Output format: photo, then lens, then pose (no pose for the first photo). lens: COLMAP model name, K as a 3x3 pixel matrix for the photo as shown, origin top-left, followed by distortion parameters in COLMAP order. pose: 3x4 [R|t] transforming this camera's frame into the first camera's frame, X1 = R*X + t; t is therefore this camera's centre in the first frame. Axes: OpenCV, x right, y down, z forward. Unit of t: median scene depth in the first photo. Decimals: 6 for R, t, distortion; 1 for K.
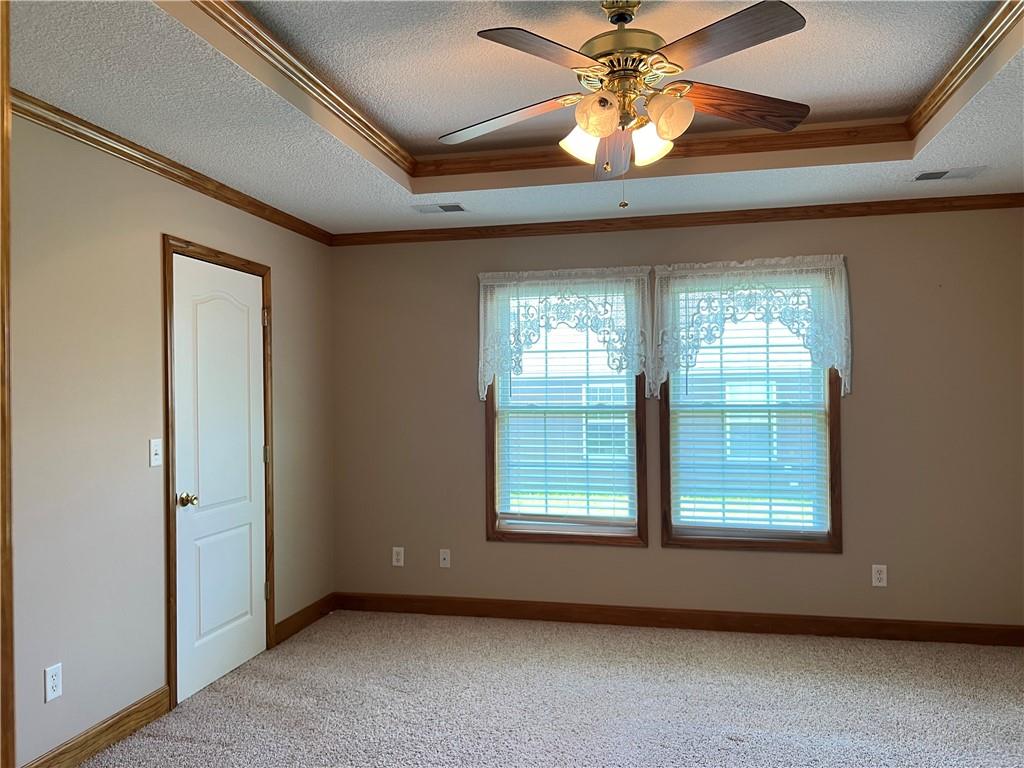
lens RADIAL K [[785.2, 0, 507.1], [0, 785.2, 389.7], [0, 0, 1]] dist [0.097956, -0.083662]
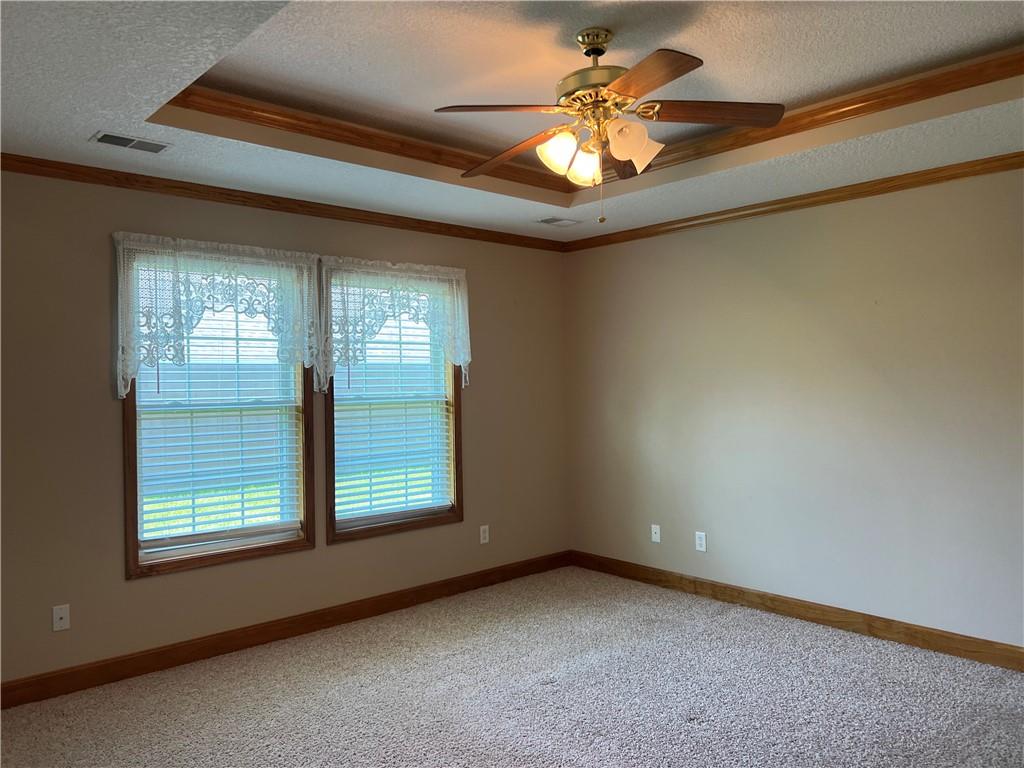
lens RADIAL K [[785.2, 0, 507.9], [0, 785.2, 377.6], [0, 0, 1]] dist [0.097956, -0.083662]
pose [[0.582205, 0.004339, 0.813030, -0.467597], [0.000229, 0.999985, -0.005501, -0.001636], [-0.813042, 0.003389, 0.582196, 0.250699]]
